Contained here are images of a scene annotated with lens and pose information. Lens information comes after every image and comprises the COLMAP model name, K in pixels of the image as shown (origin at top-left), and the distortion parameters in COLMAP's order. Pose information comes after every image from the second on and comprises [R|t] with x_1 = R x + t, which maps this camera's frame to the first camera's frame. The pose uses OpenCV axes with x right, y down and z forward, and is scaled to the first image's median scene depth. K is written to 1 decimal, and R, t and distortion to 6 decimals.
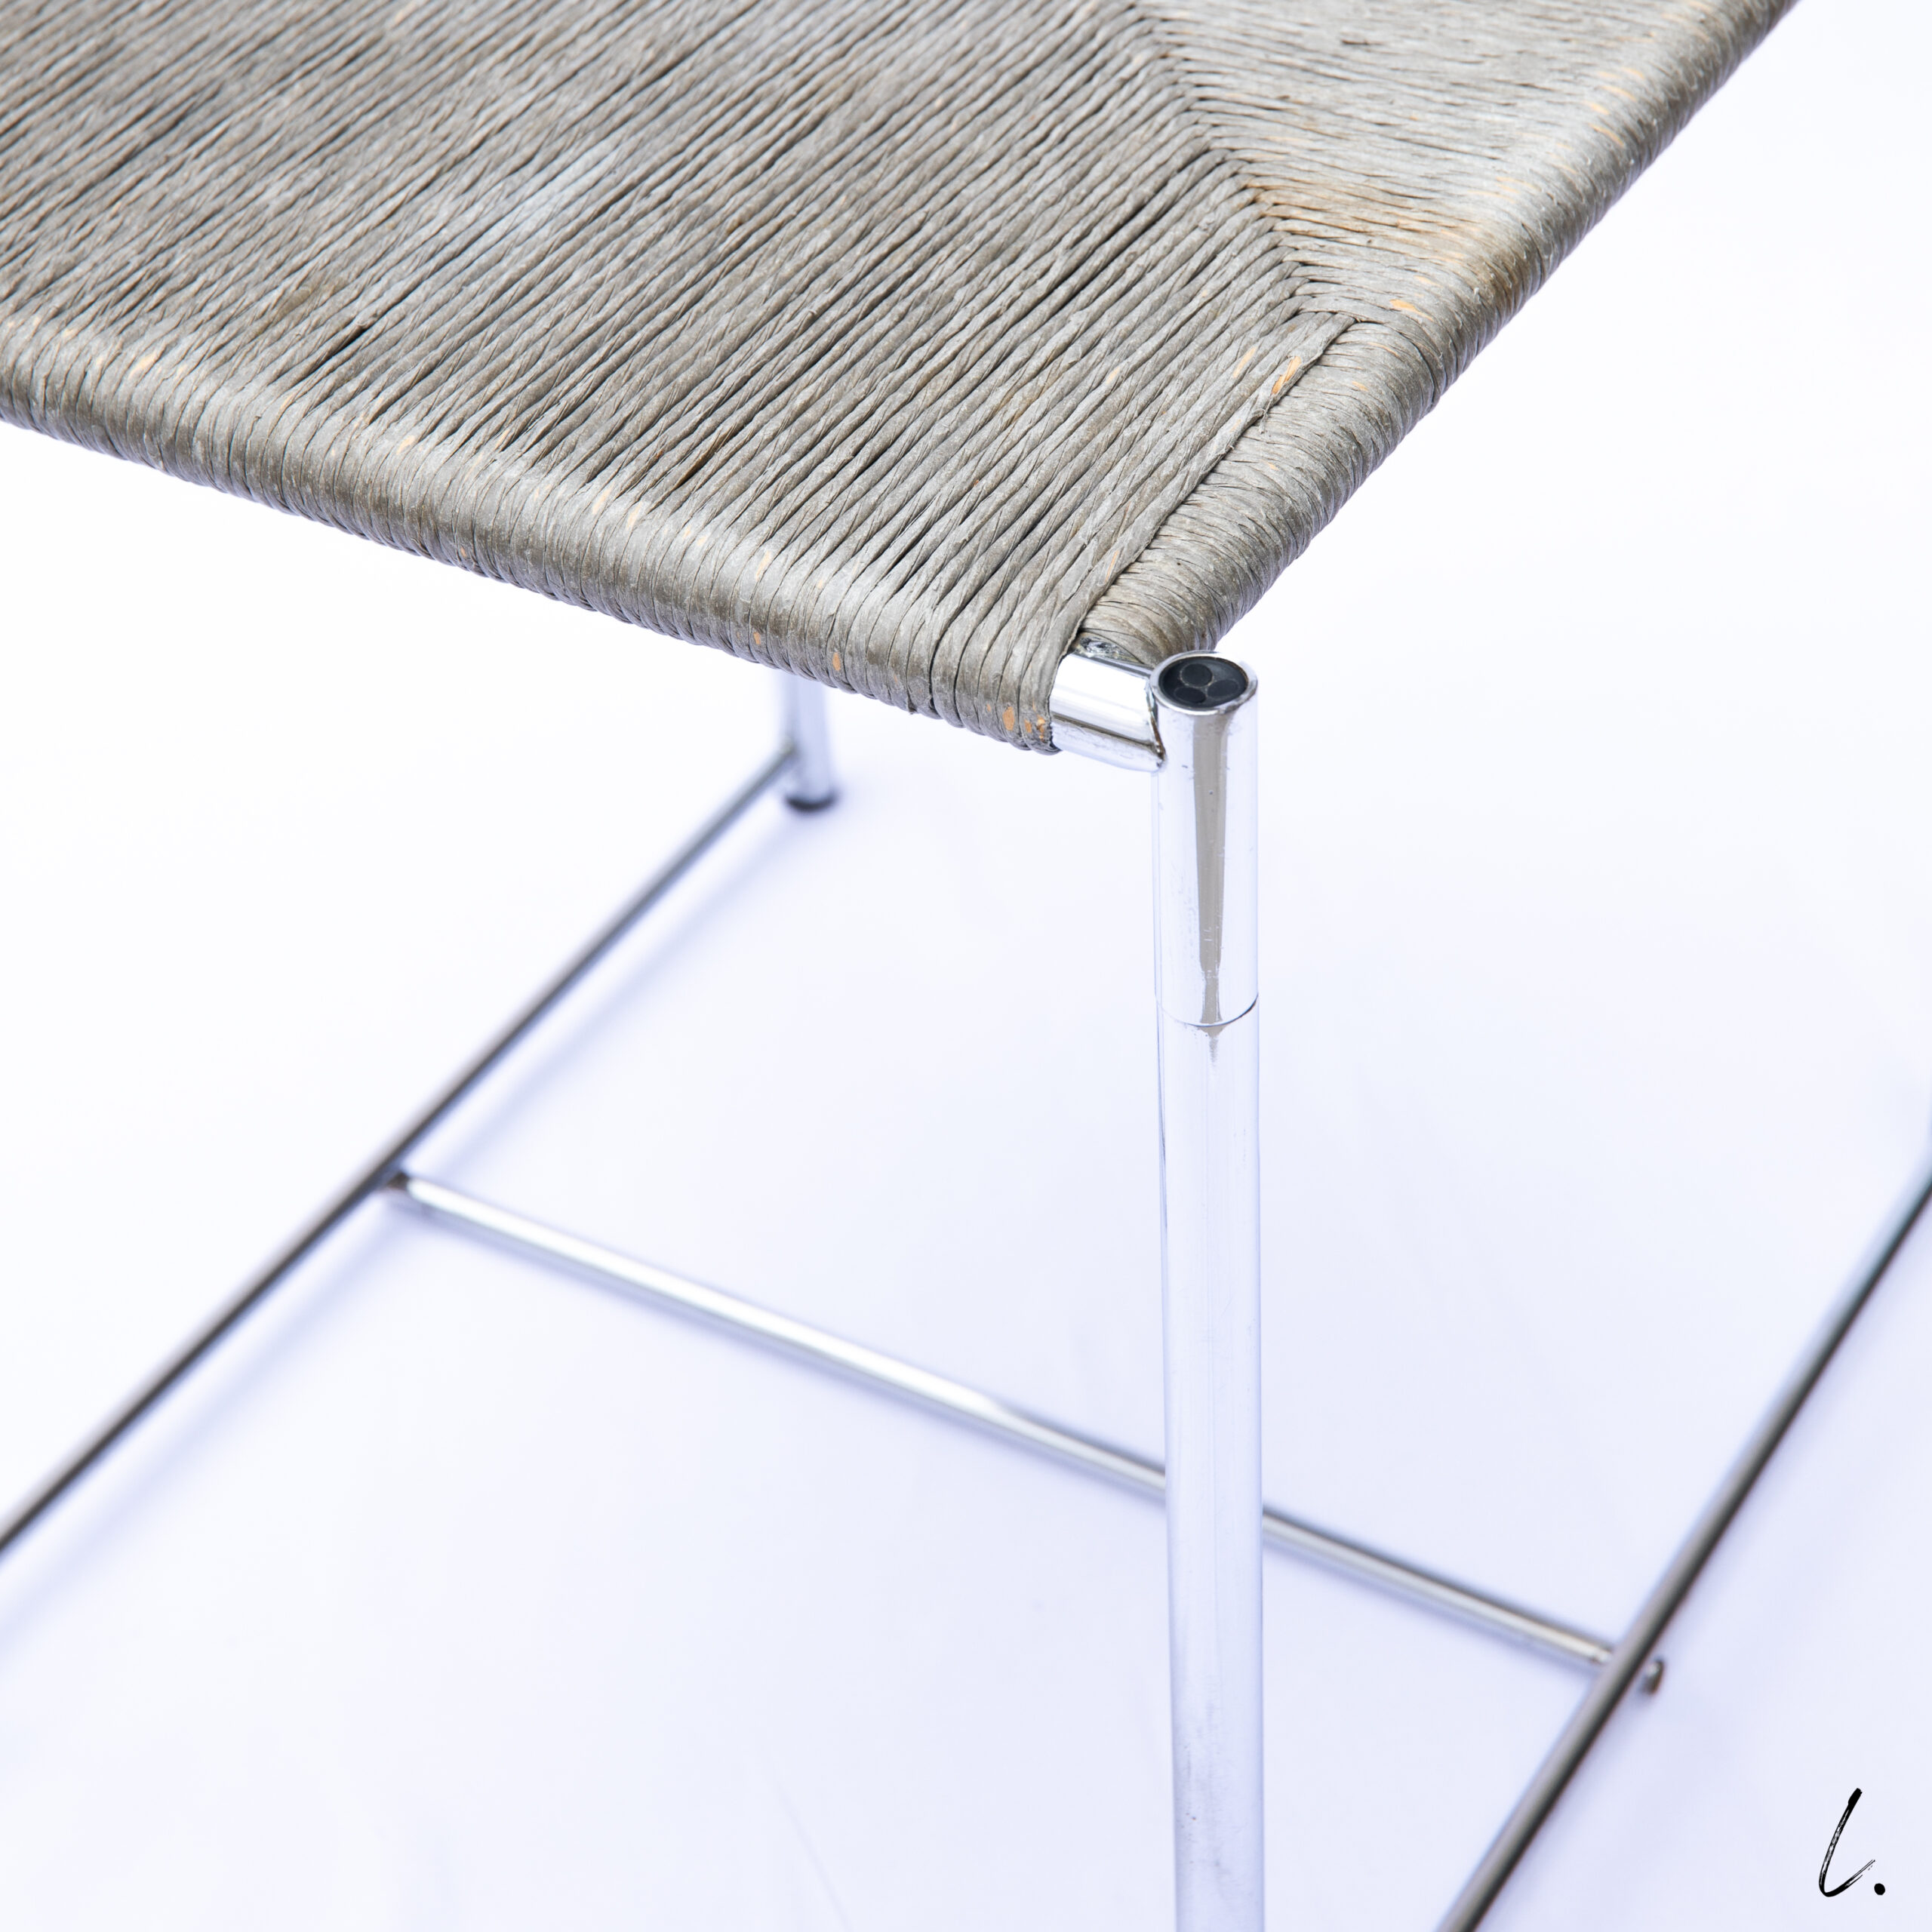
lens RADIAL K [[5158.3, 0, 989.3], [0, 5158.3, 904.3], [0, 0, 1]] dist [0.154480, 0.000000]
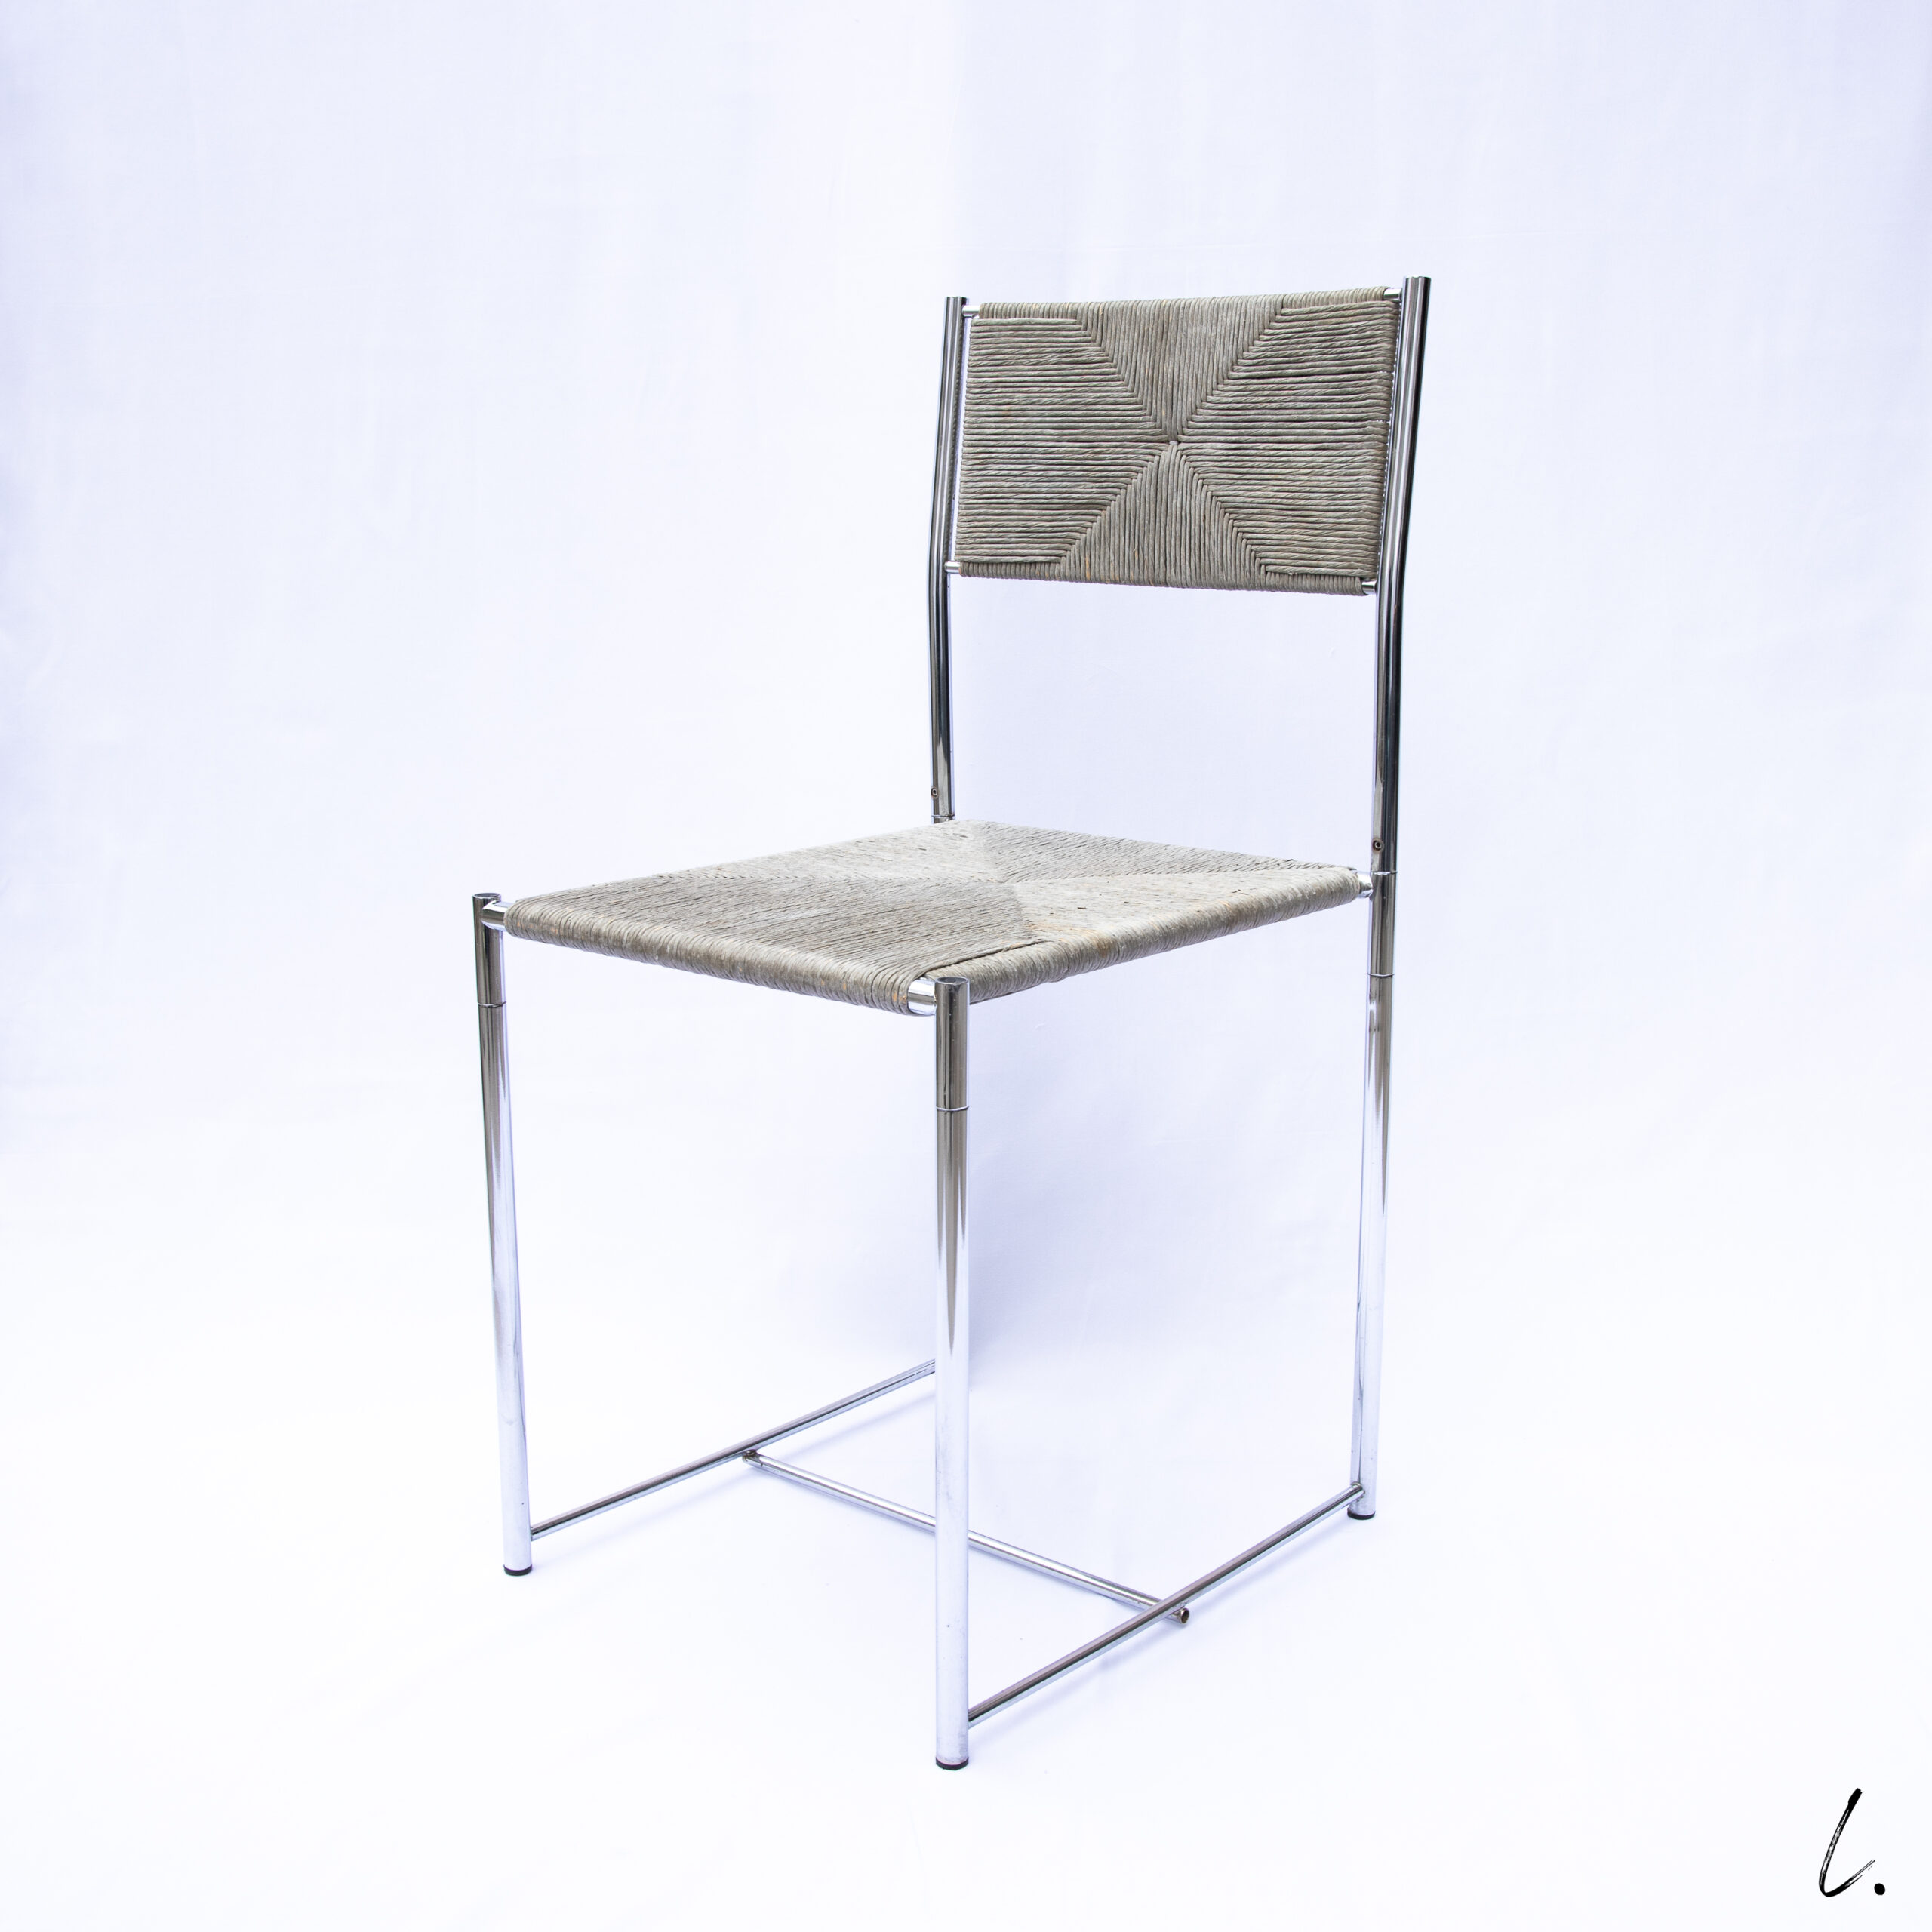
lens RADIAL K [[2535.8, 0, 991.7], [0, 2535.8, 911.1], [0, 0, 1]] dist [-0.071476, 0.000000]
pose [[0.985373, 0.071676, -0.154606, 0.257710], [-0.133593, 0.888155, -0.439696, 0.507950], [0.105799, 0.453919, 0.884740, -0.309761]]
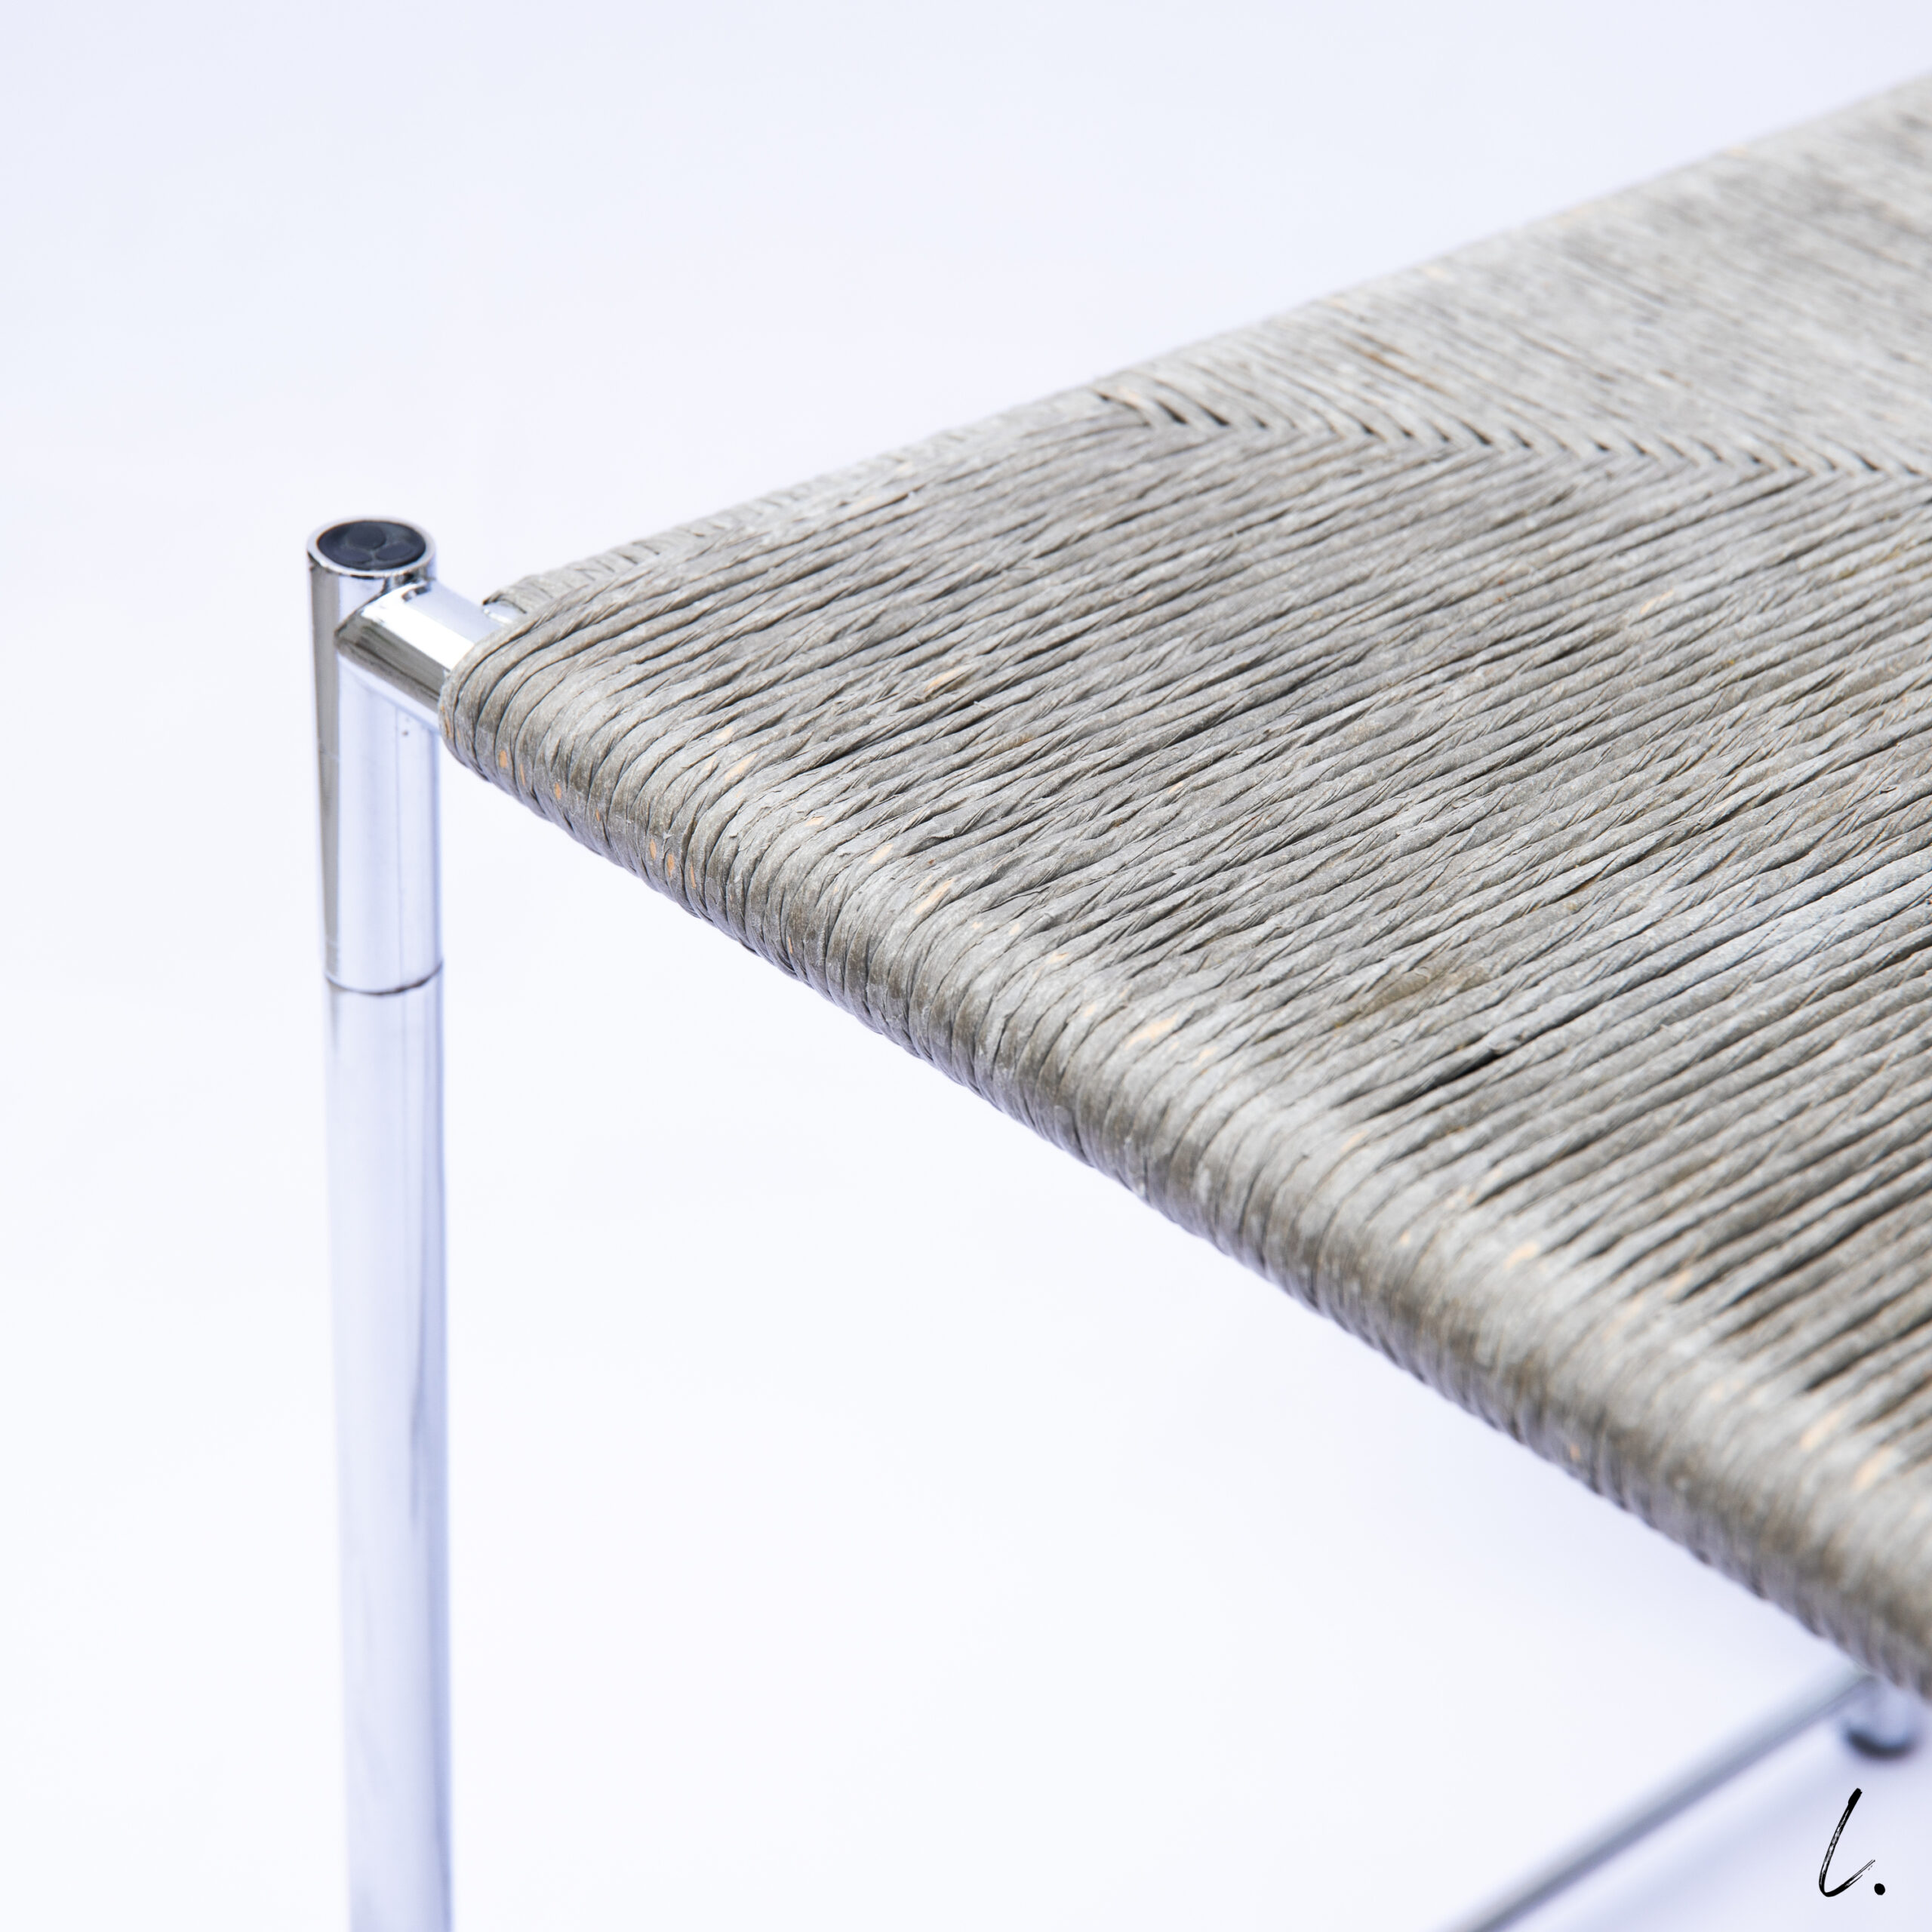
lens RADIAL K [[5158.3, 0, 958.2], [0, 5158.3, 961.9], [0, 0, 1]] dist [0.154480, 0.000000]
pose [[0.952982, 0.228582, -0.198935, -0.058547], [-0.248936, 0.964885, -0.083828, -0.050920], [0.172788, 0.129408, 0.976421, 0.355671]]
